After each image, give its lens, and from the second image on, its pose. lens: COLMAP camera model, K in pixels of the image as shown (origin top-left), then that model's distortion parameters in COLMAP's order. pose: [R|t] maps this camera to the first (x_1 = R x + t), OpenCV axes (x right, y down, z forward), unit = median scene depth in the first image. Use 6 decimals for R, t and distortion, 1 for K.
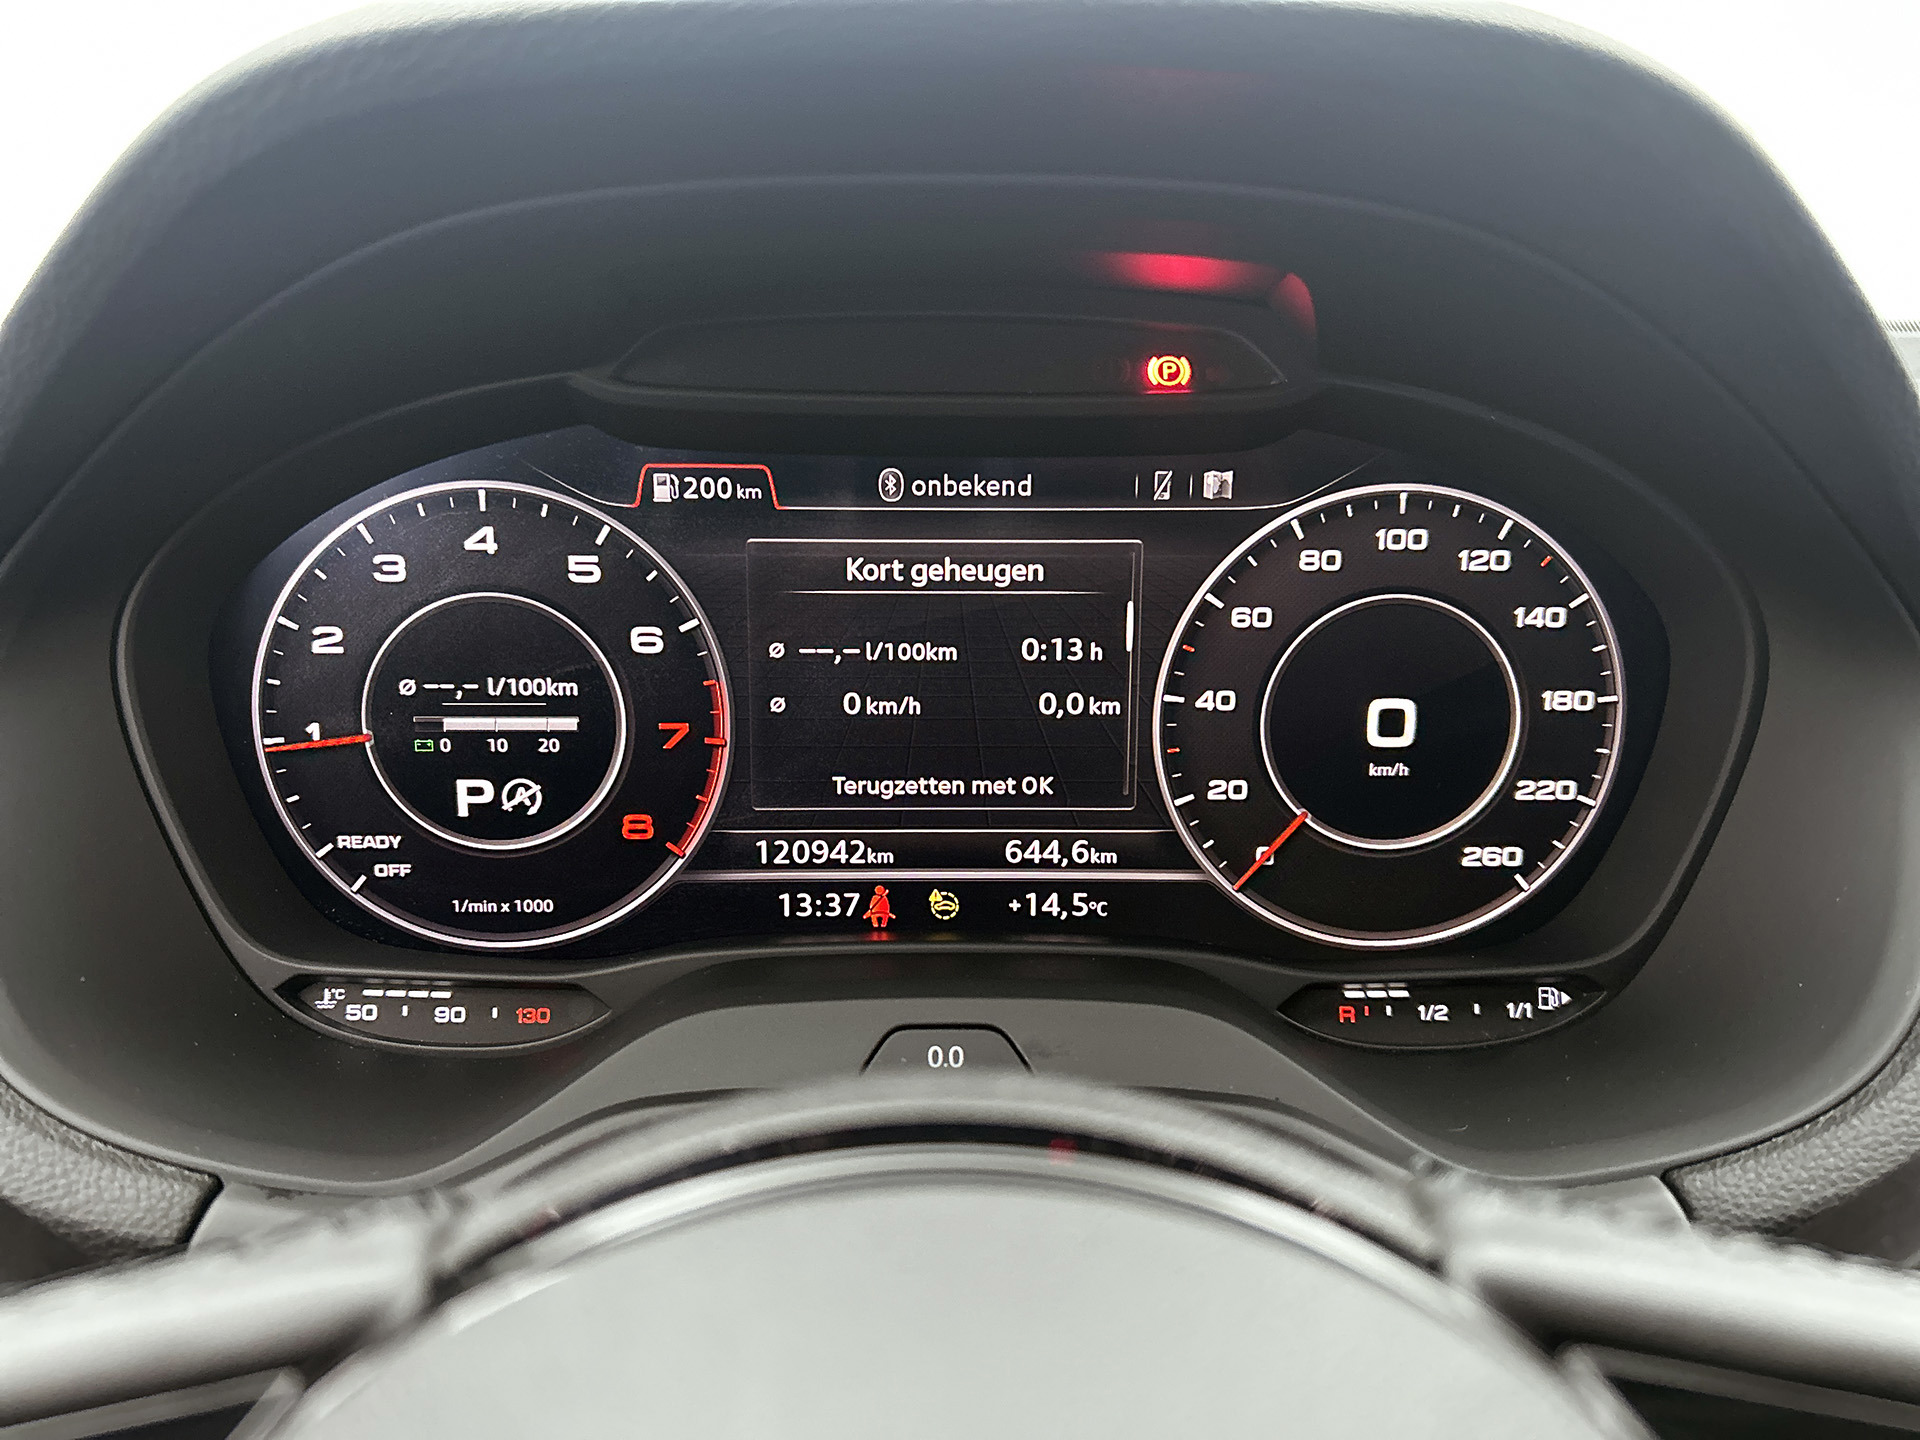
lens RADIAL K [[1444.8, 0, 969.3], [0, 1444.8, 721.6], [0, 0, 1]] dist [0.095383, -0.158825]
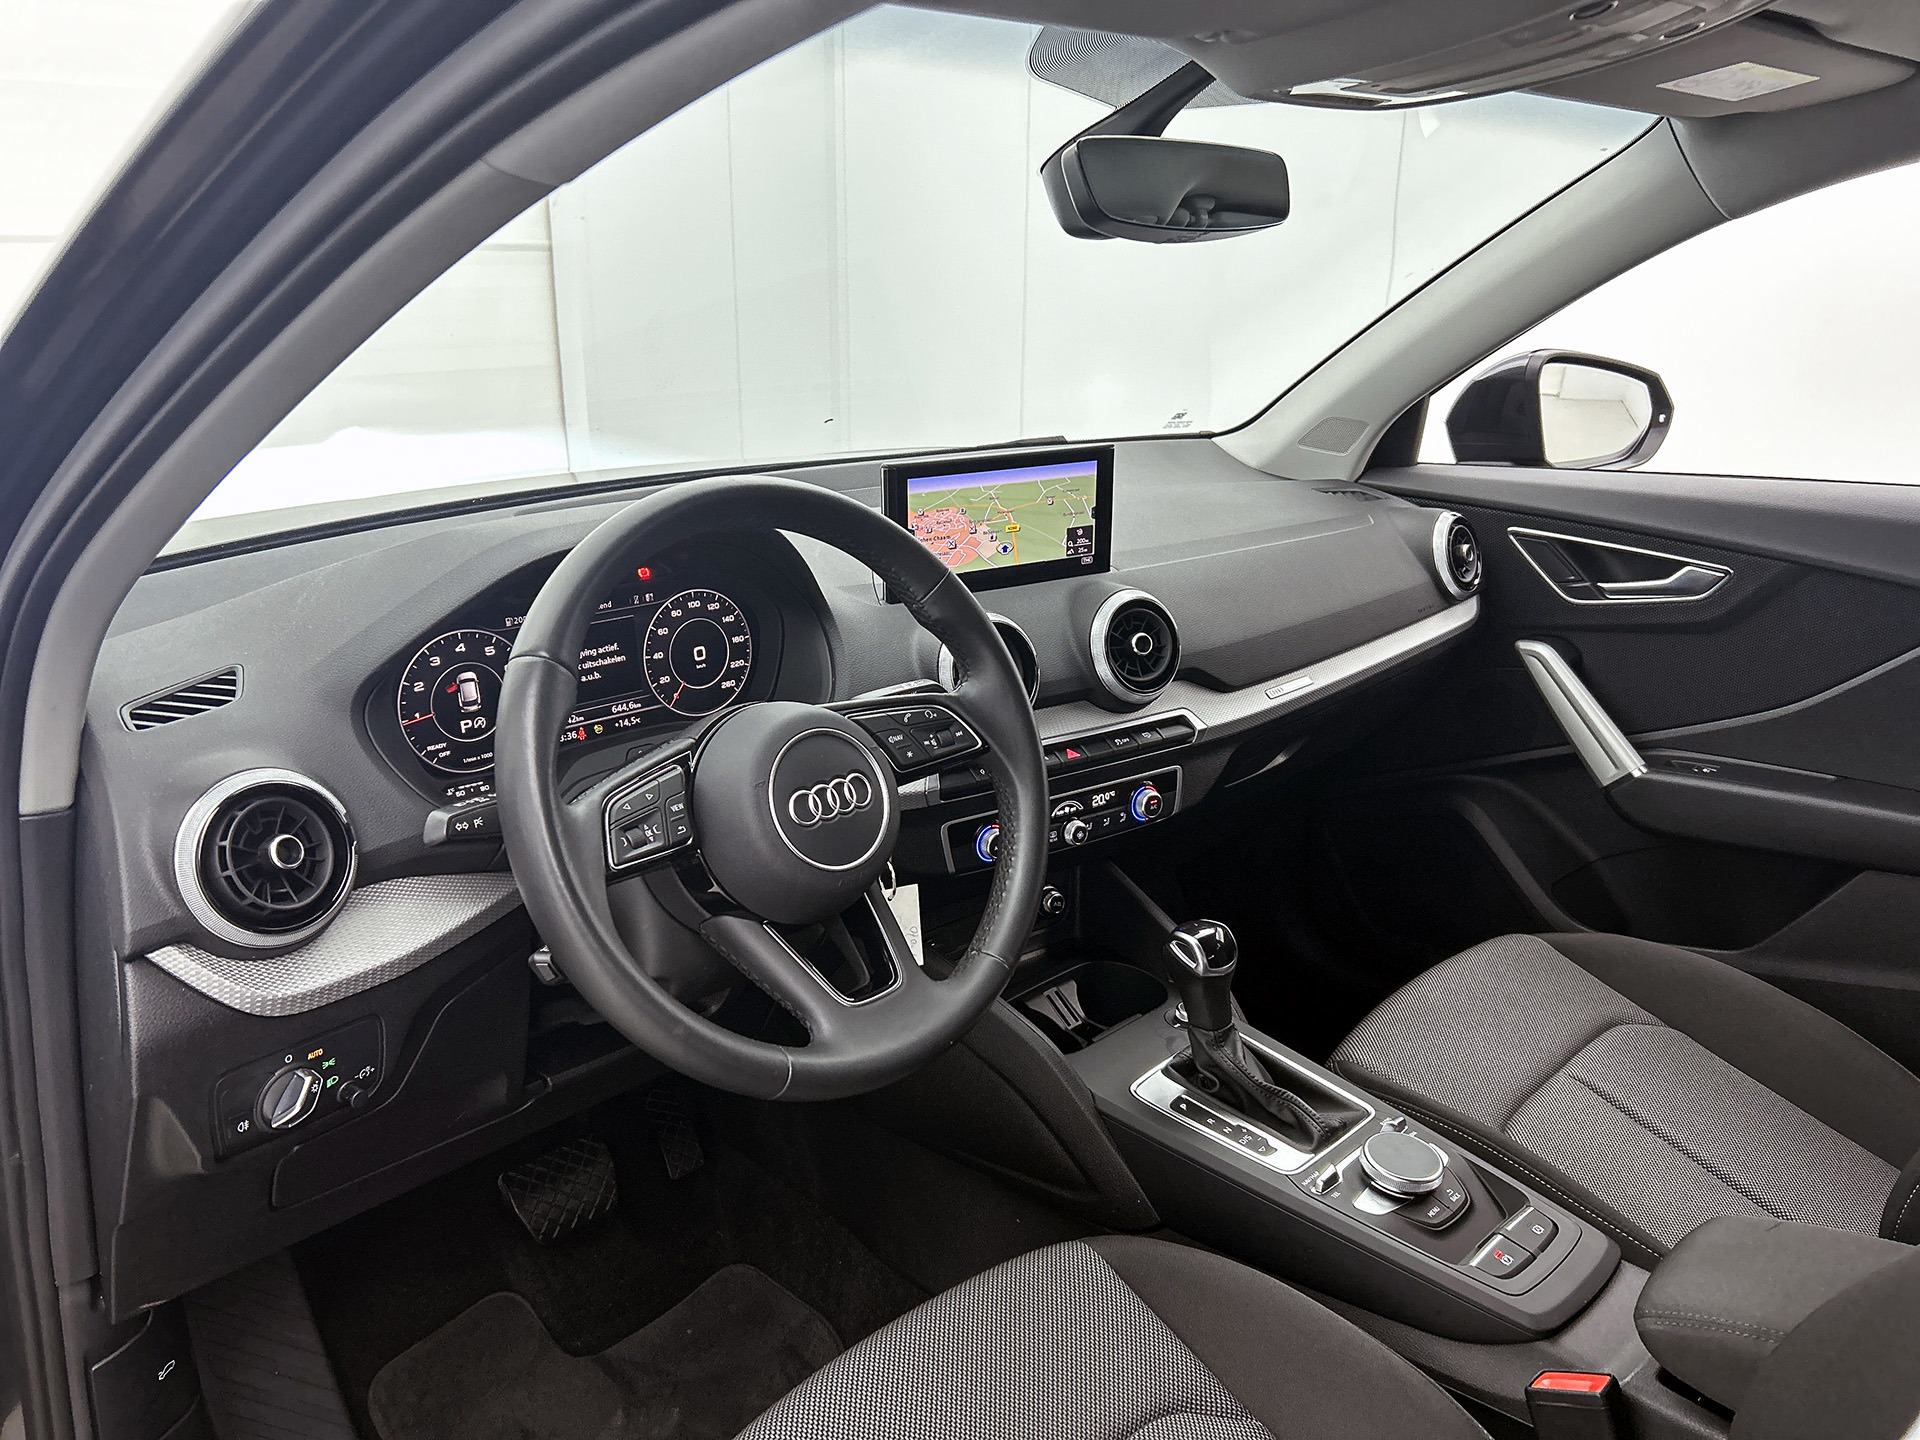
lens RADIAL K [[1444.8, 0, 969.3], [0, 1444.8, 721.6], [0, 0, 1]] dist [0.095383, -0.158825]
pose [[0.720887, -0.212226, 0.659759, -1.690329], [0.191373, 0.975905, 0.104818, -0.085066], [-0.666107, 0.050698, 0.744131, -2.195274]]
